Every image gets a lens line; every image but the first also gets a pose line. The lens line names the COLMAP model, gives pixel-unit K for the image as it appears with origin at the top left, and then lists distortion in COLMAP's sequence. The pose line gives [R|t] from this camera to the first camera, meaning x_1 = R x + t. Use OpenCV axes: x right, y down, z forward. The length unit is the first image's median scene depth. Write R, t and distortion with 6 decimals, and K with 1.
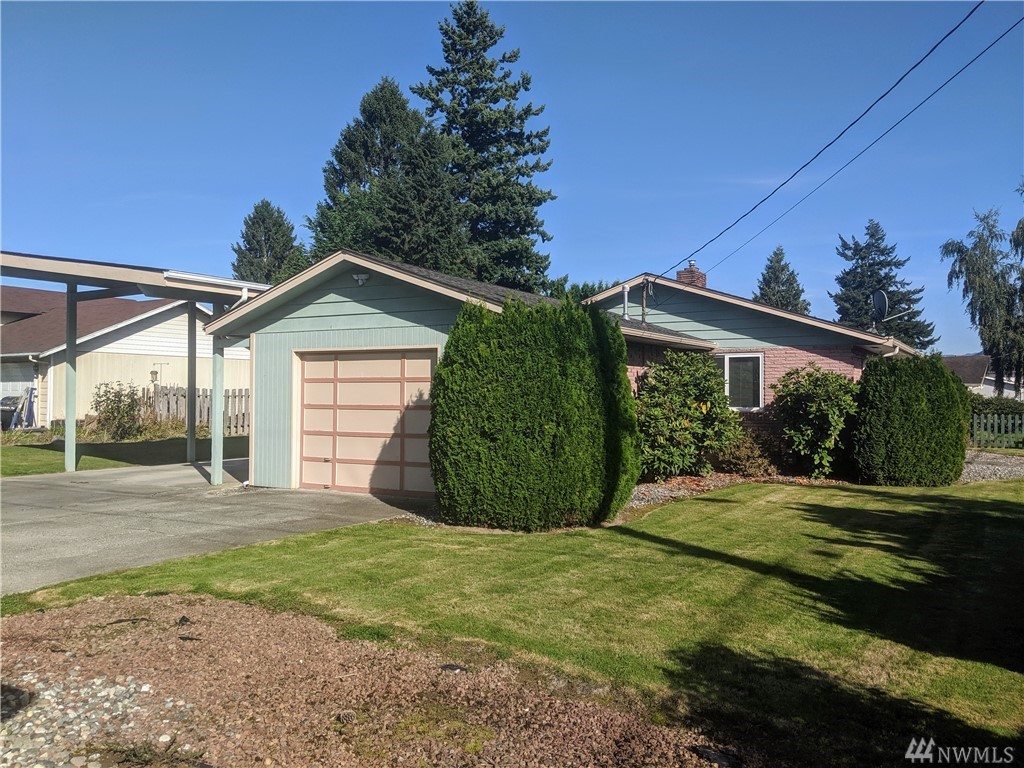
lens RADIAL K [[811.4, 0, 508.1], [0, 811.4, 366.1], [0, 0, 1]] dist [0.073243, -0.108055]
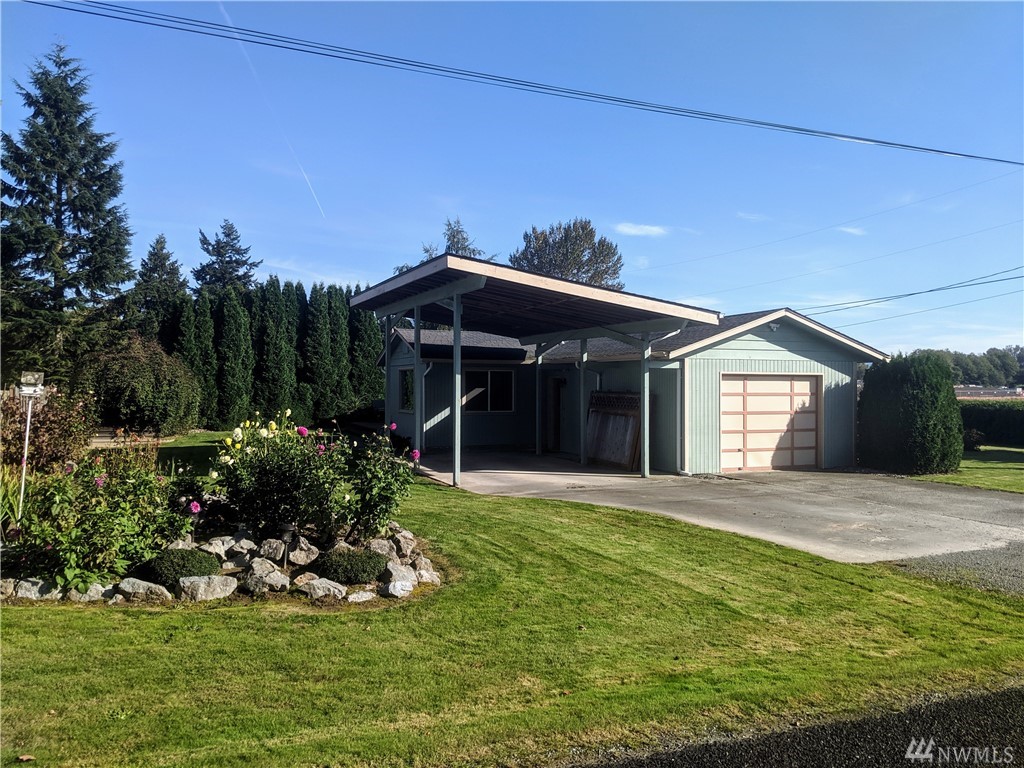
lens RADIAL K [[811.4, 0, 491.5], [0, 811.4, 381.4], [0, 0, 1]] dist [0.073243, -0.108055]
pose [[0.605205, -0.001222, 0.796069, -1.946409], [-0.030642, 0.999222, 0.024829, -0.032943], [-0.795480, -0.039420, 0.604697, 0.579354]]
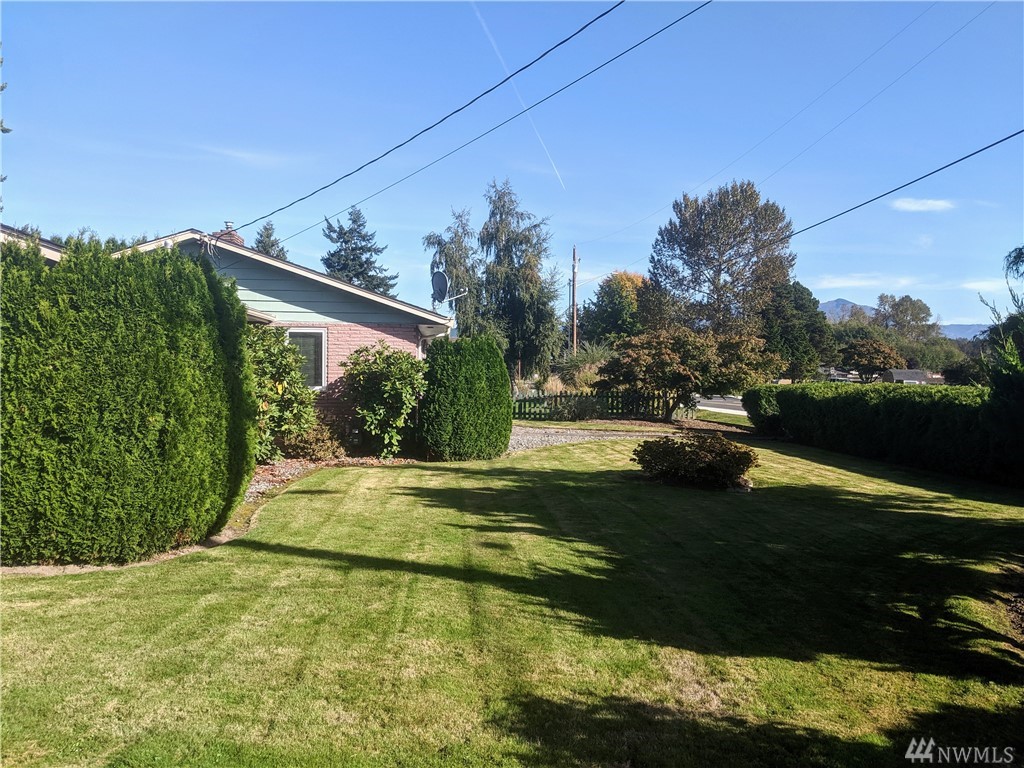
lens RADIAL K [[811.4, 0, 512.2], [0, 811.4, 383.2], [0, 0, 1]] dist [0.073243, -0.108055]
pose [[0.812140, -0.004375, 0.583447, -0.073331], [-0.025197, 0.998776, 0.042563, 0.001772], [-0.582919, -0.049268, 0.811035, 0.130086]]
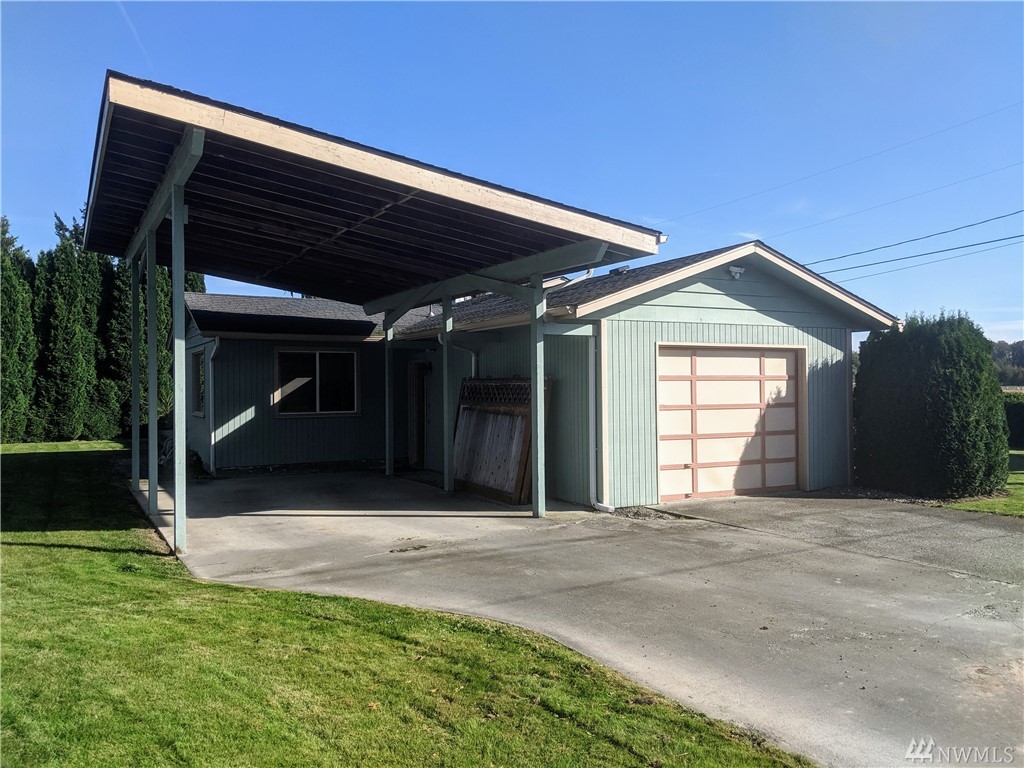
lens RADIAL K [[811.4, 0, 493.9], [0, 811.4, 380.7], [0, 0, 1]] dist [0.073243, -0.108055]
pose [[0.513431, -0.002755, 0.858126, -1.324796], [-0.023762, 0.999566, 0.017426, 0.011692], [-0.857802, -0.029338, 0.513143, 0.864192]]
